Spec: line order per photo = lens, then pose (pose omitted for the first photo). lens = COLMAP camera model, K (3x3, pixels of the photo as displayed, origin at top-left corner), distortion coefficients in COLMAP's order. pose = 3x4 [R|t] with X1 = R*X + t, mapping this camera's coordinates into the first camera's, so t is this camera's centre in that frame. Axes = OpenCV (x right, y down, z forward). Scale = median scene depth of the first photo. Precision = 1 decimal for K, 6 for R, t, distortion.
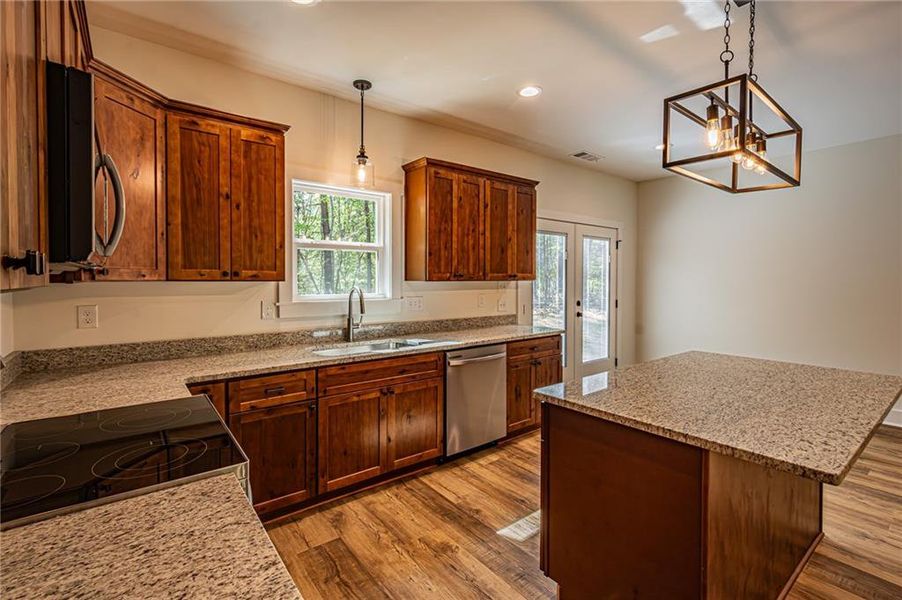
lens RADIAL K [[412.7, 0, 455.1], [0, 412.7, 283.7], [0, 0, 1]] dist [0.015081, 0.000222]
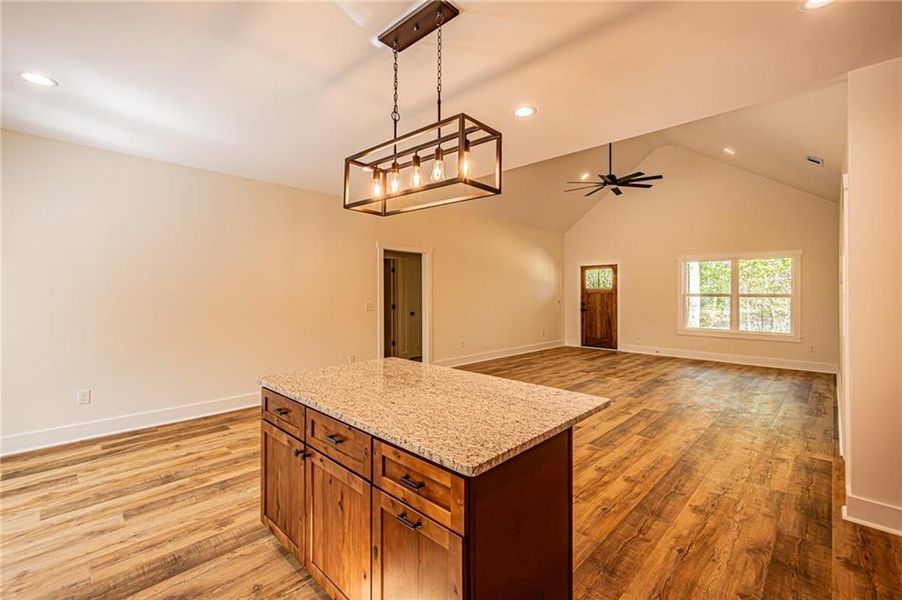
lens RADIAL K [[397.5, 0, 451.1], [0, 397.5, 289.2], [0, 0, 1]] dist [0.000745, 0.000002]
pose [[-0.133132, 0.003930, 0.991091, -0.228380], [0.011304, 0.999933, -0.002446, -0.009070], [-0.991034, 0.010878, -0.133167, 0.601986]]
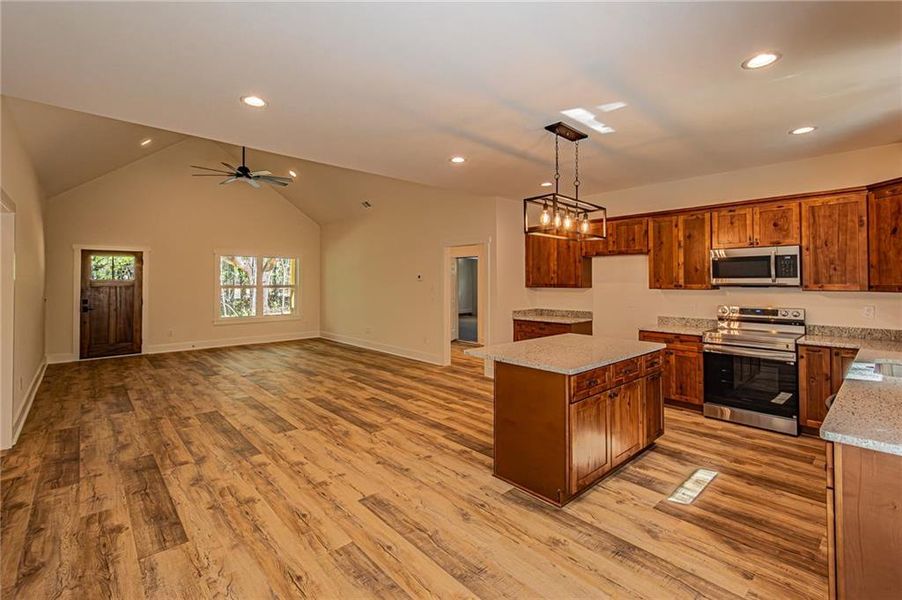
lens RADIAL K [[400.9, 0, 448.7], [0, 400.9, 273.3], [0, 0, 1]] dist [-0.000103, -0.000072]
pose [[-0.997541, -0.003855, -0.069982, 0.759799], [-0.003502, 0.999980, -0.005175, -0.043614], [0.070001, -0.004917, -0.997535, 1.576309]]
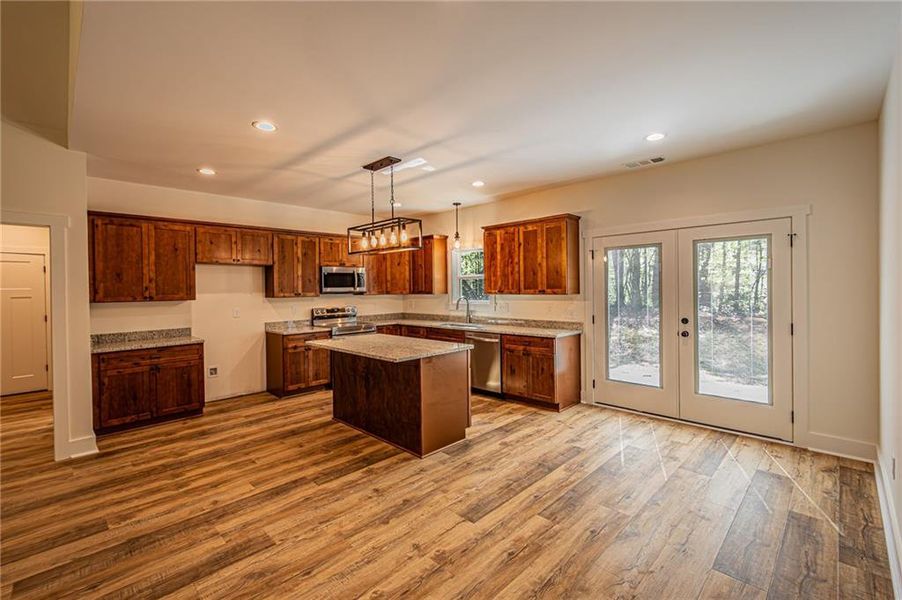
lens RADIAL K [[391.3, 0, 446.4], [0, 391.3, 286.9], [0, 0, 1]] dist [0.000873, 0.000079]
pose [[0.113176, -0.006628, -0.993553, 1.604689], [0.001331, 0.999978, -0.006519, -0.028548], [0.993574, -0.000585, 0.113182, 0.630168]]
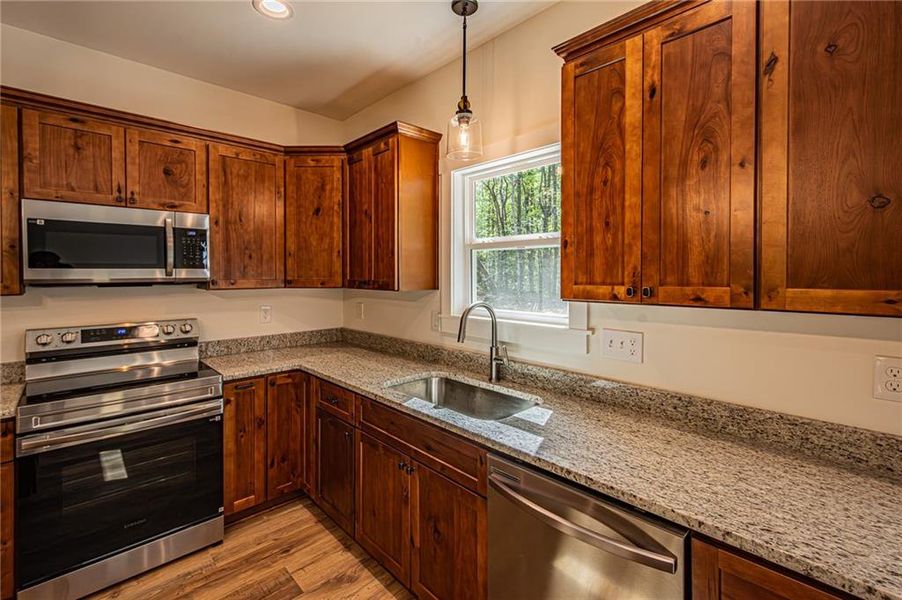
lens RADIAL K [[403.9, 0, 450.0], [0, 403.9, 276.9], [0, 0, 1]] dist [0.001970, -0.000040]
pose [[0.091797, 0.004572, -0.995767, 0.389382], [-0.012993, 0.999910, 0.003393, -0.033426], [0.995693, 0.012627, 0.091848, 0.814838]]
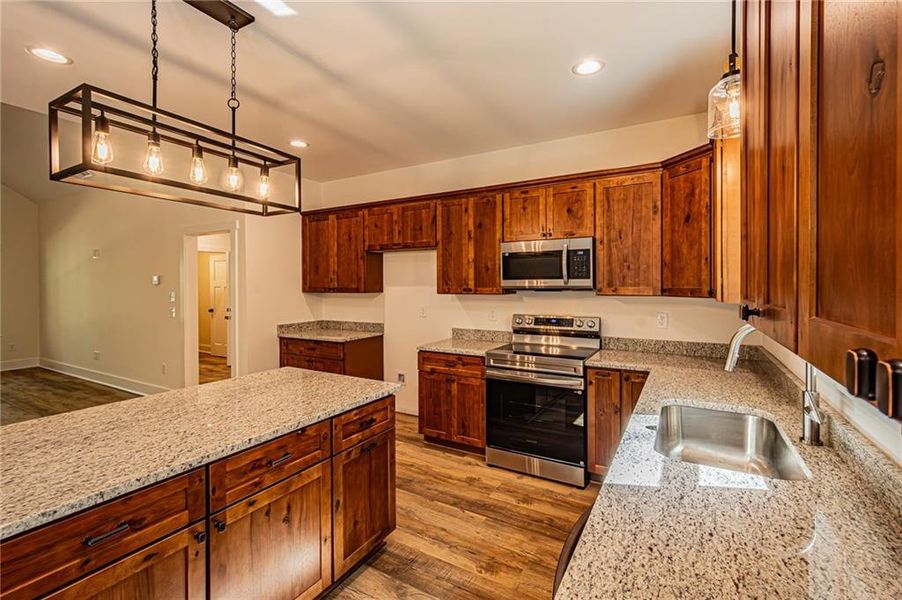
lens RADIAL K [[397.6, 0, 455.0], [0, 397.6, 284.5], [0, 0, 1]] dist [0.001066, 0.000063]
pose [[-0.930064, 0.000855, -0.367397, 0.262644], [-0.004761, 0.999885, 0.014378, -0.038756], [0.367367, 0.015122, -0.929953, 1.193949]]
